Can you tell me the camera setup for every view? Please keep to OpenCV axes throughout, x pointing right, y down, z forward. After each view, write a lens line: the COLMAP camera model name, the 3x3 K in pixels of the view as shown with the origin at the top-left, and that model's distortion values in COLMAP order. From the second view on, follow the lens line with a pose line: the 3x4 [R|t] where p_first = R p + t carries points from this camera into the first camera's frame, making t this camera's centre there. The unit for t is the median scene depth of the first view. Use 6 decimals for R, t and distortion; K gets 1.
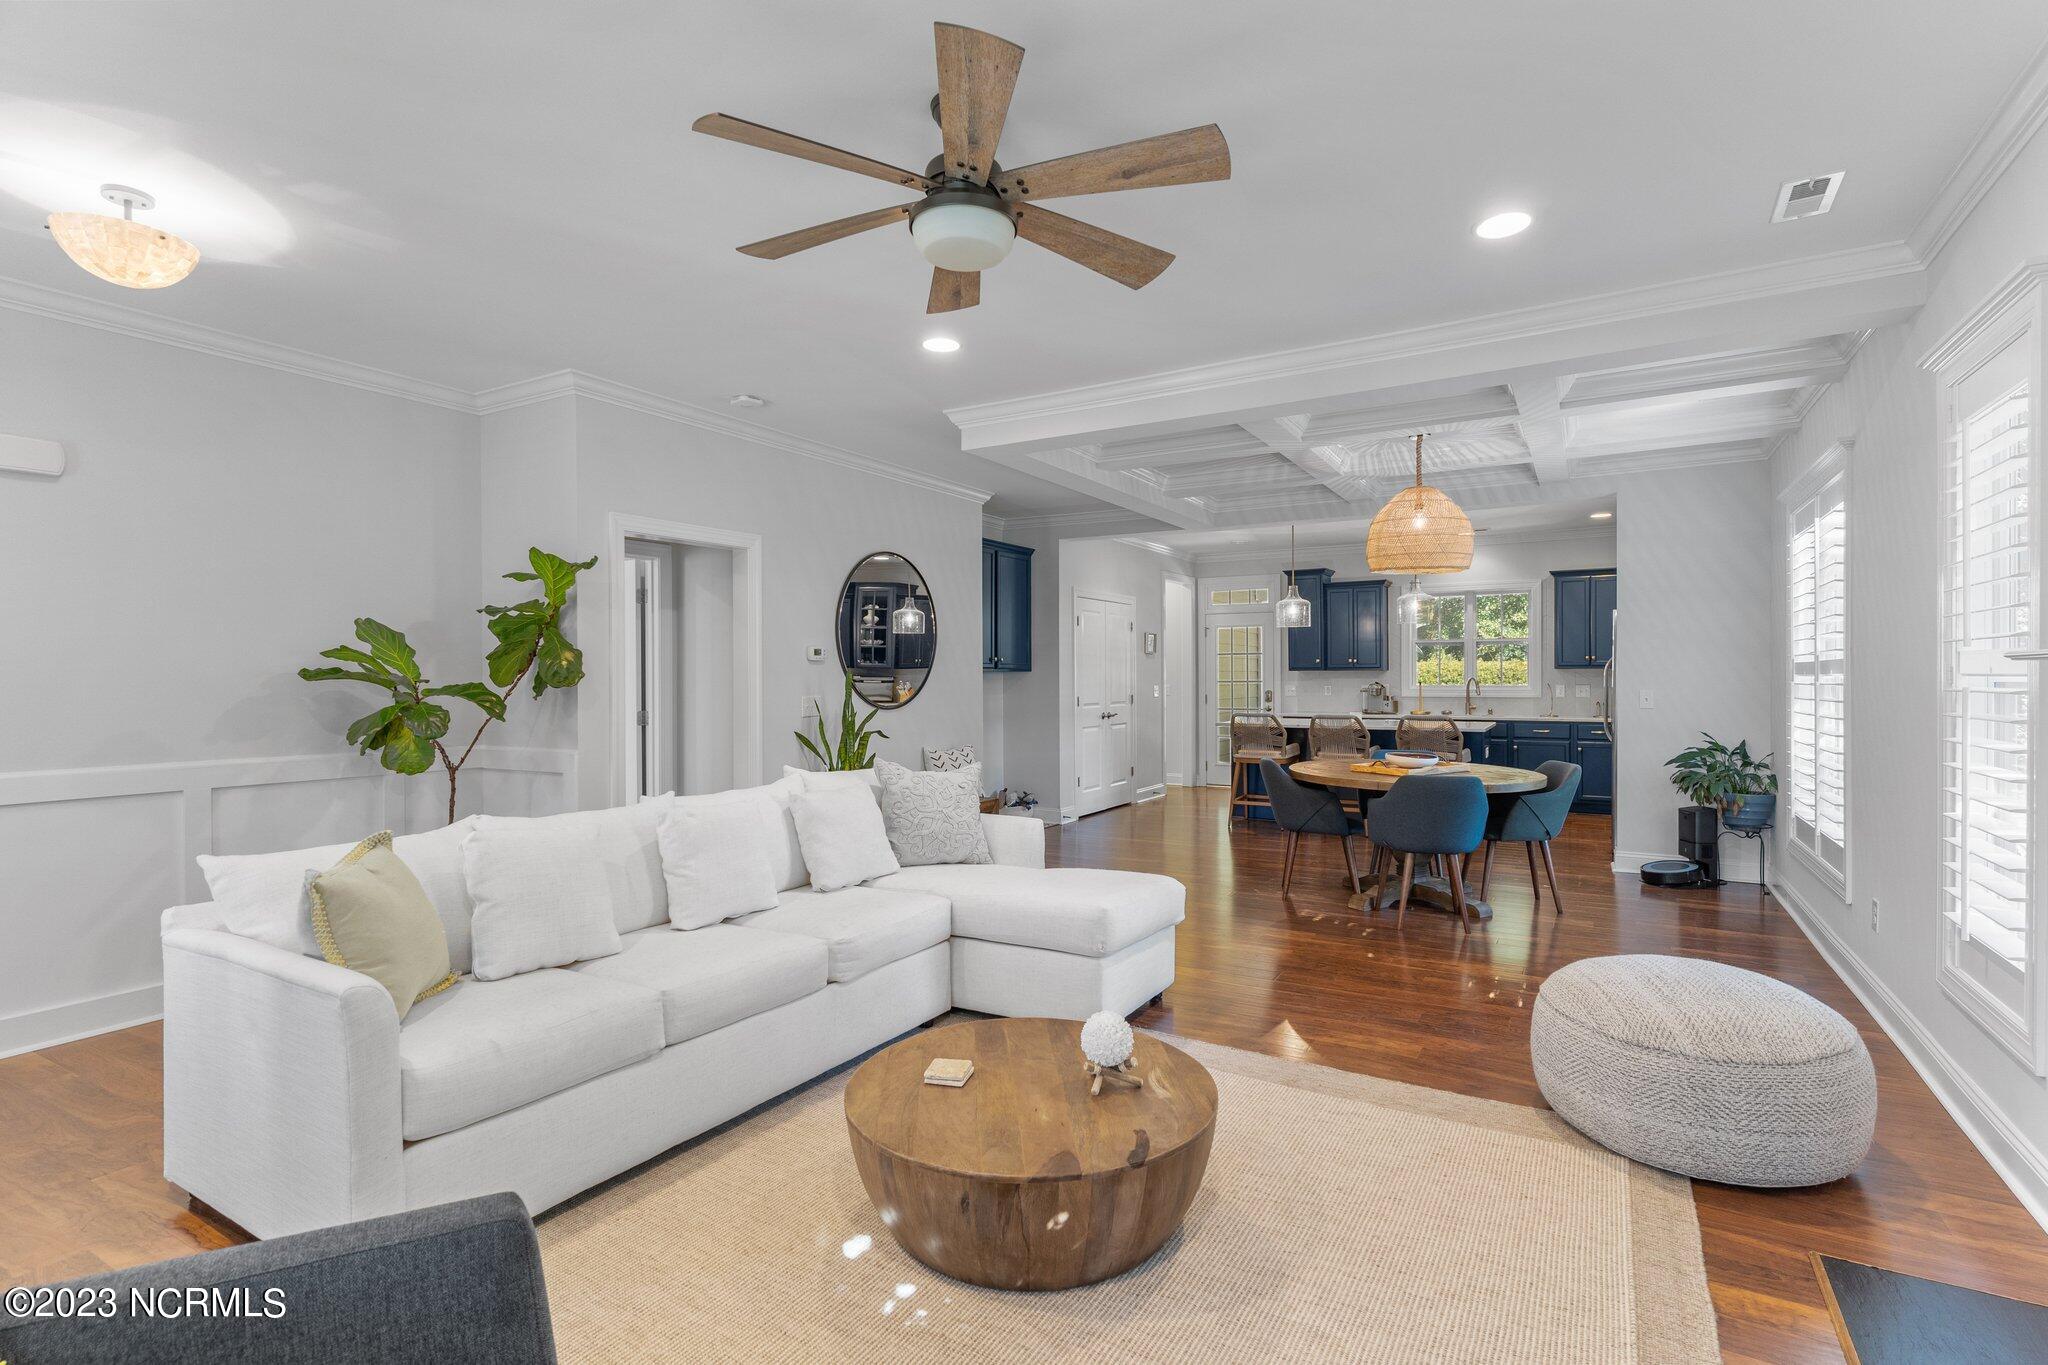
lens RADIAL K [[986.4, 0, 1025.7], [0, 986.4, 682.2], [0, 0, 1]] dist [0.006550, -0.001467]
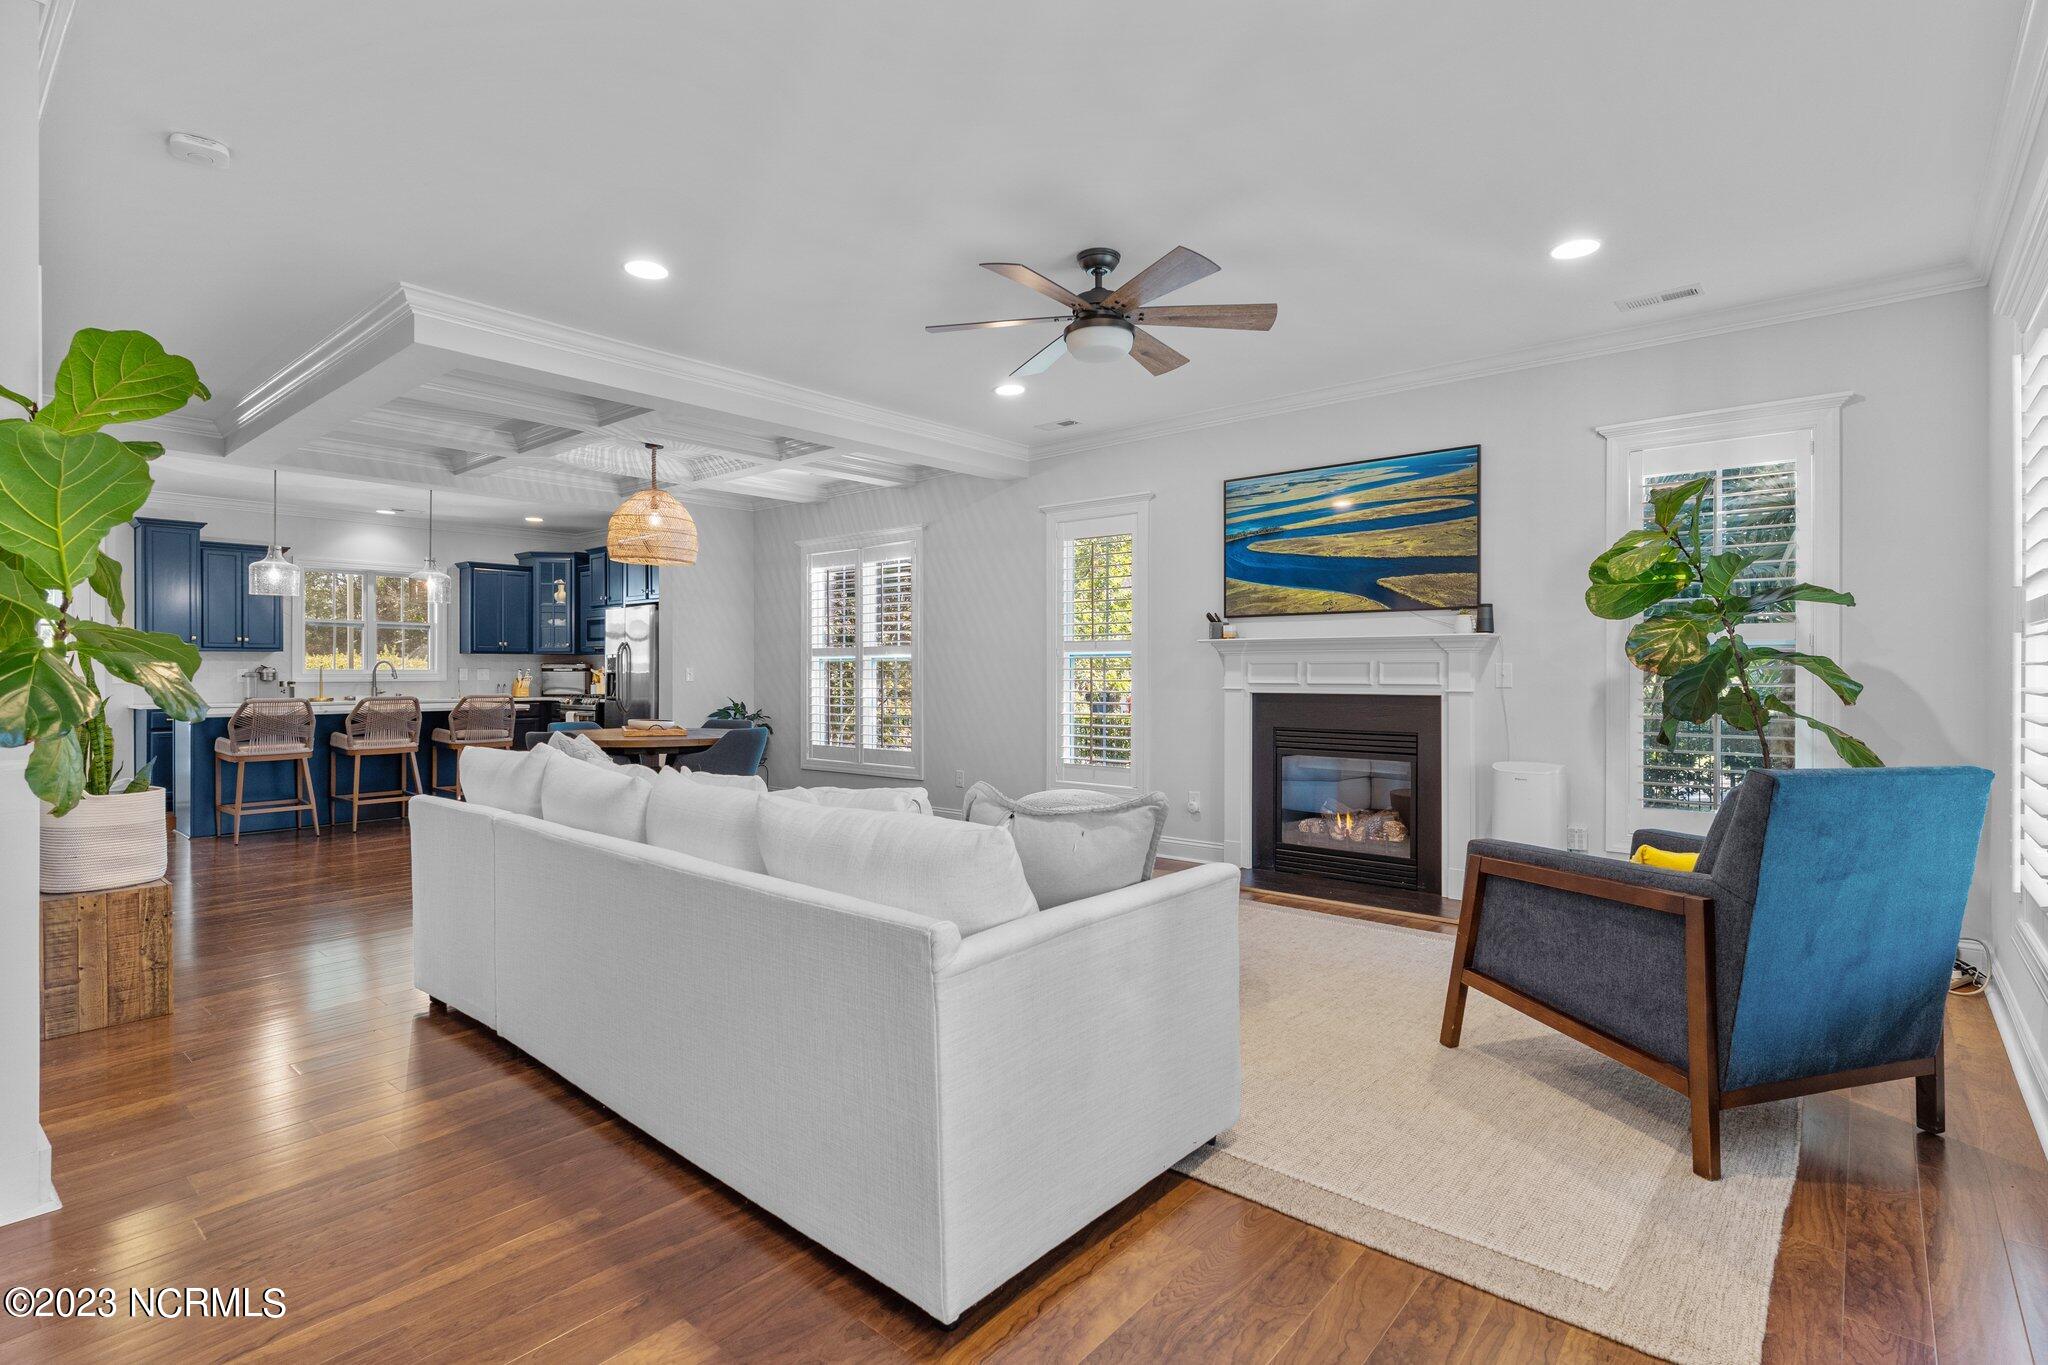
lens RADIAL K [[986.4, 0, 1016.2], [0, 986.4, 680.4], [0, 0, 1]] dist [0.006550, -0.001467]
pose [[0.192122, -0.005247, 0.981357, -0.388327], [0.004182, 0.999981, 0.004528, 0.013029], [-0.981362, 0.003234, 0.192140, 0.212636]]
